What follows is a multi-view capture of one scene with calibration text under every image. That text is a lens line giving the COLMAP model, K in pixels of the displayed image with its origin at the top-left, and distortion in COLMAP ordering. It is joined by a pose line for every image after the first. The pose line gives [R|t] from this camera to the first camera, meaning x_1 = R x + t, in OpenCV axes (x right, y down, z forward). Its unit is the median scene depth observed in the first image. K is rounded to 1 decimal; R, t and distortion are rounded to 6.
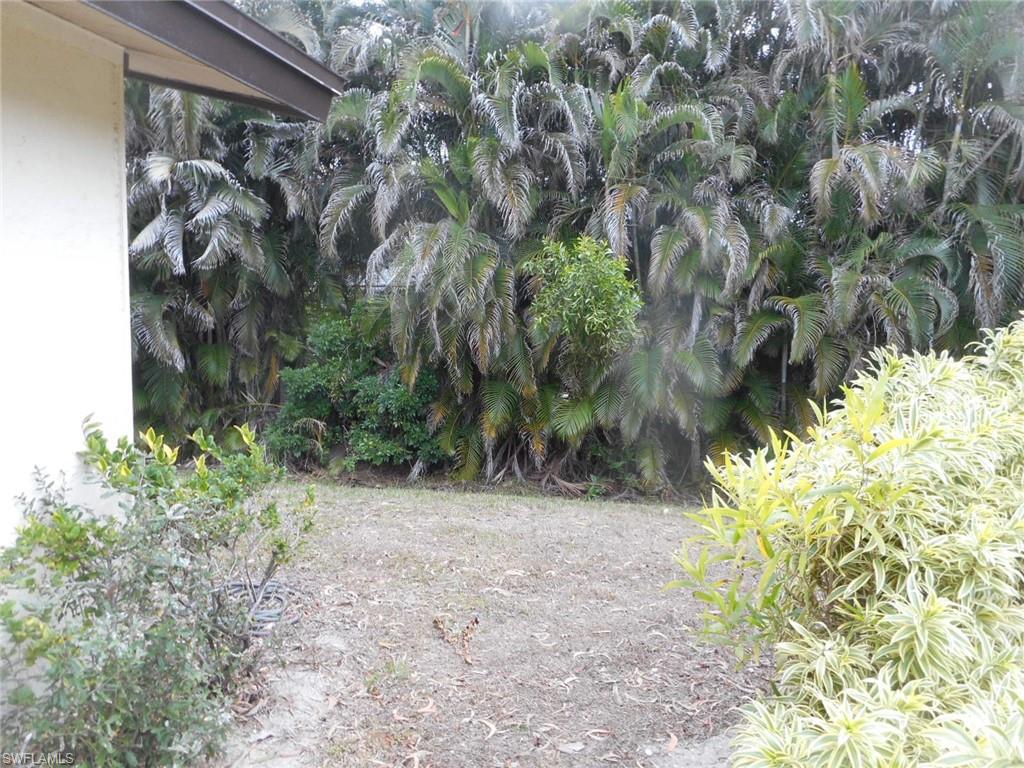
lens RADIAL K [[767.5, 0, 516.5], [0, 767.5, 383.3], [0, 0, 1]] dist [-0.003707, -0.001298]
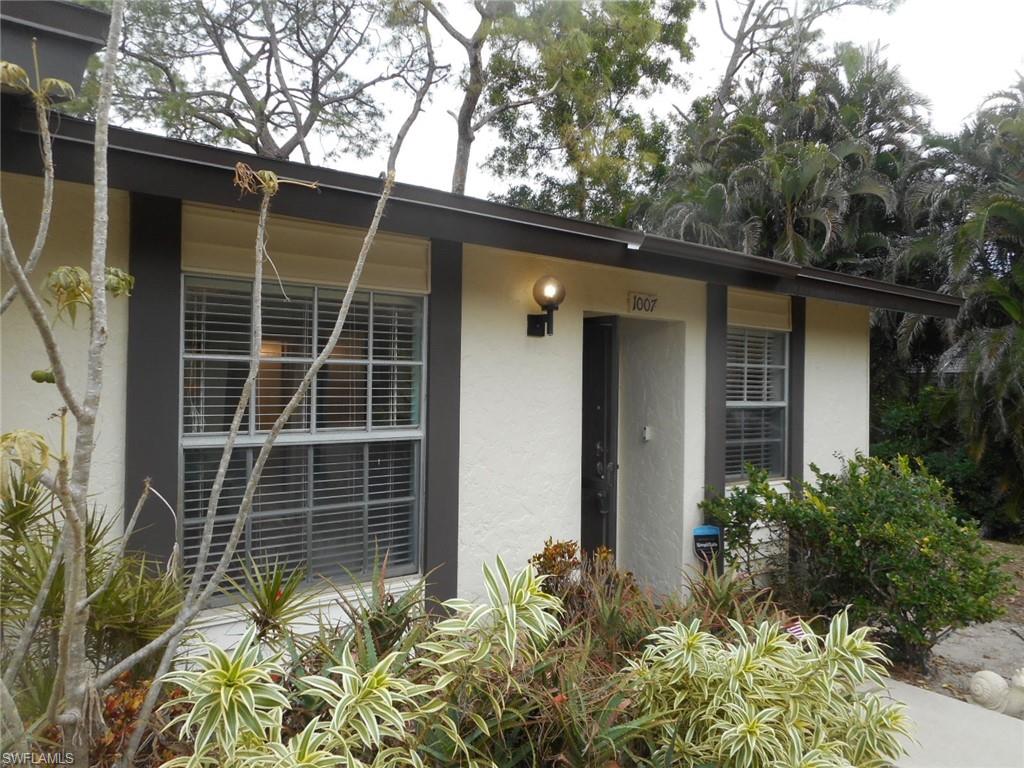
lens RADIAL K [[767.5, 0, 516.5], [0, 767.5, 383.3], [0, 0, 1]] dist [-0.003707, -0.001298]
pose [[0.797656, -0.011380, -0.603005, 0.014696], [-0.053696, 0.994512, -0.089797, 0.030563], [0.600717, 0.104007, 0.792667, -0.432023]]
